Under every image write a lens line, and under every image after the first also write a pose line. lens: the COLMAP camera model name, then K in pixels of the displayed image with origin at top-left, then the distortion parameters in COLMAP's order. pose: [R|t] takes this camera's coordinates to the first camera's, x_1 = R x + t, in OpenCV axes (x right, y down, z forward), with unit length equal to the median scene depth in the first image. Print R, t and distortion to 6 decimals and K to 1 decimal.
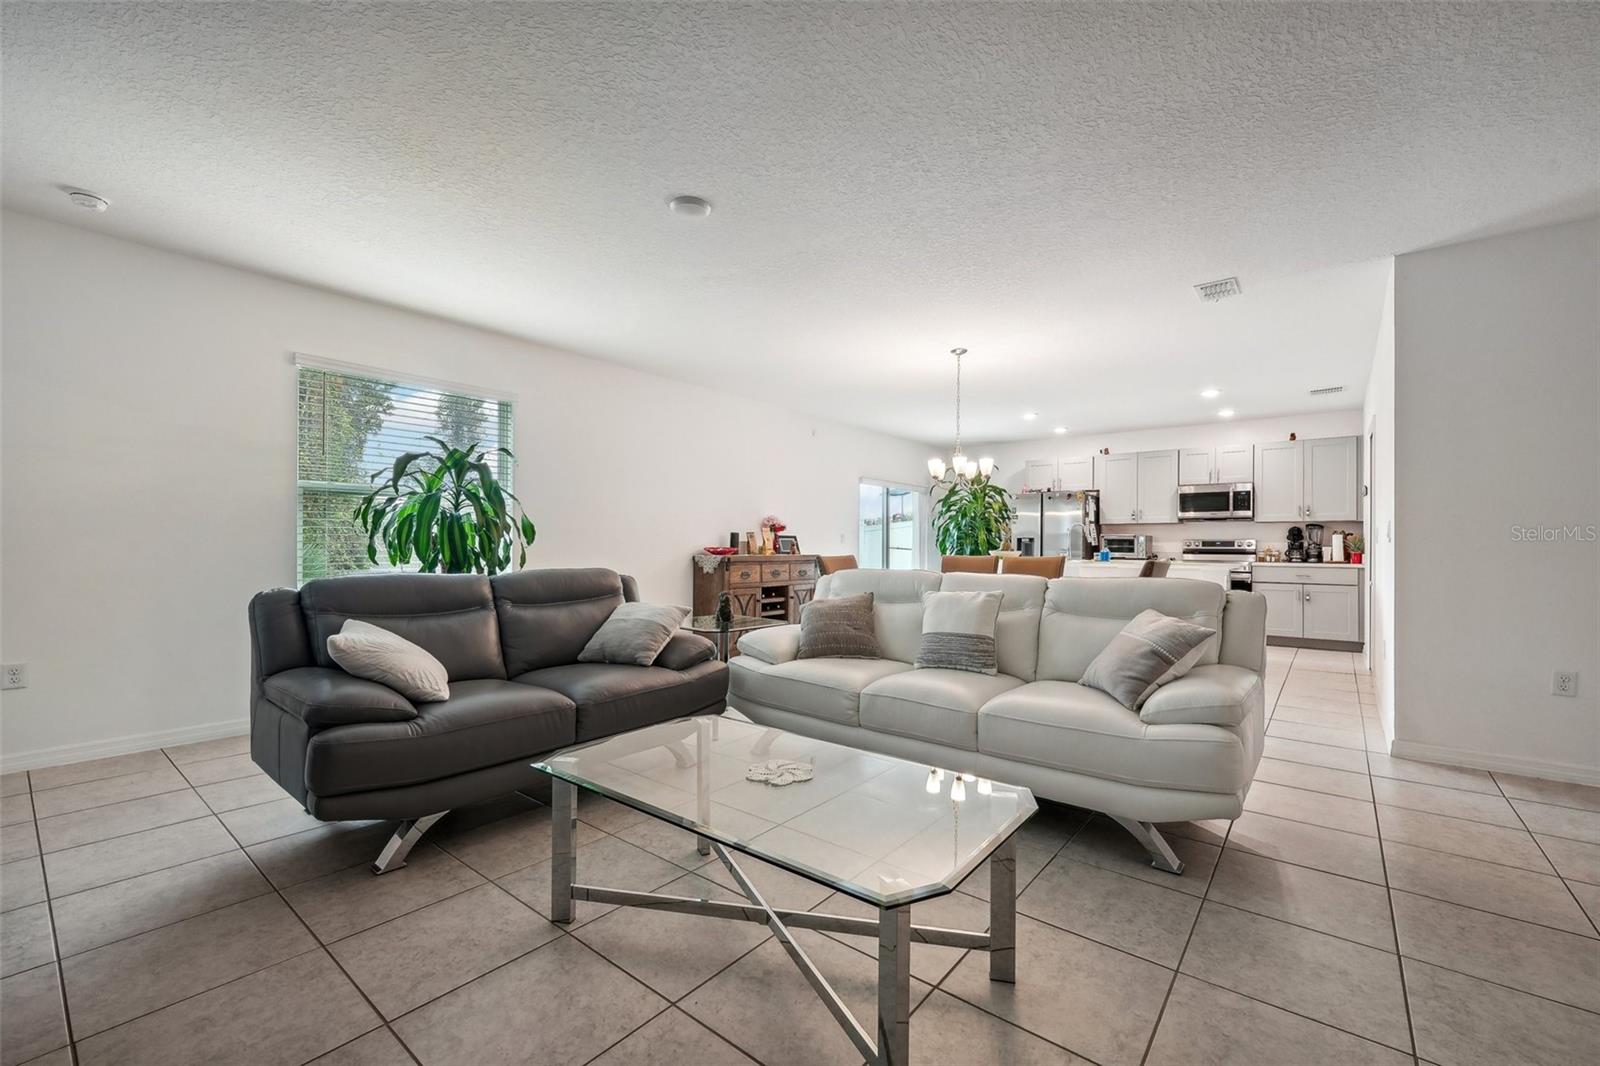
lens RADIAL K [[658.7, 0, 804.2], [0, 658.7, 540.1], [0, 0, 1]] dist [0.003825, 0.000333]
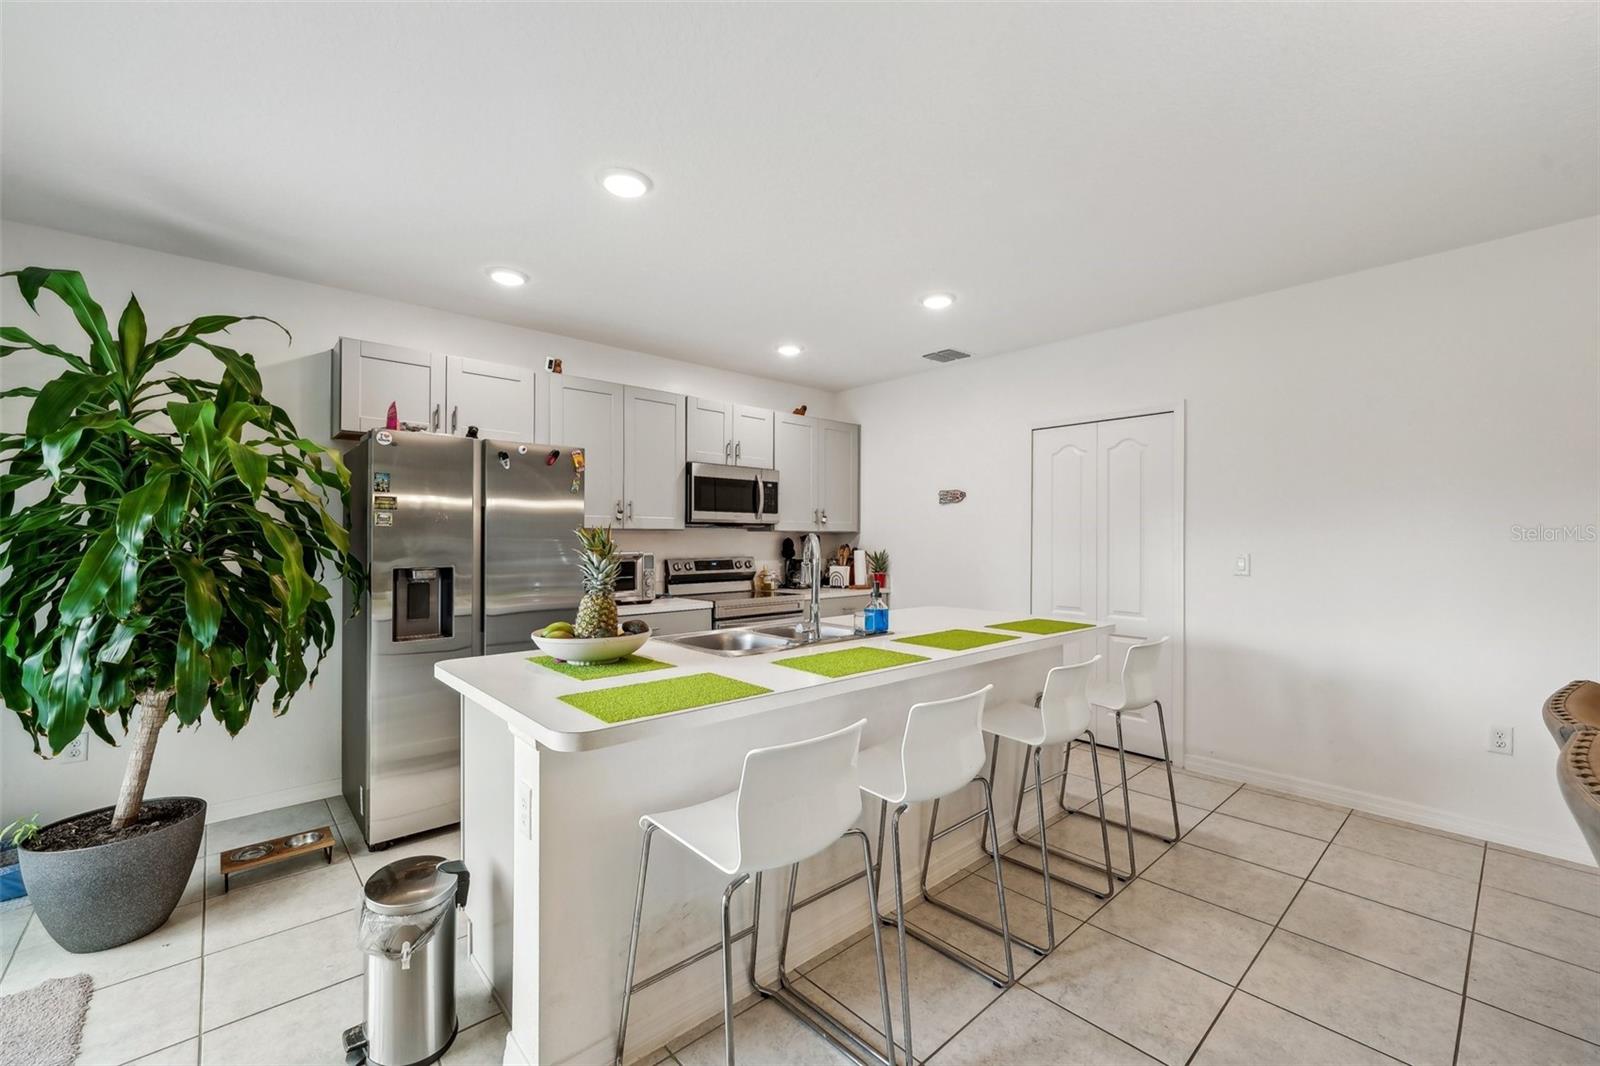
lens RADIAL K [[658.7, 0, 804.2], [0, 658.7, 540.1], [0, 0, 1]] dist [0.003825, 0.000333]
pose [[0.155801, -0.008400, 0.987753, 0.081098], [-0.005473, 0.999941, 0.009367, -0.043405], [-0.987773, -0.006865, 0.155746, 1.530756]]
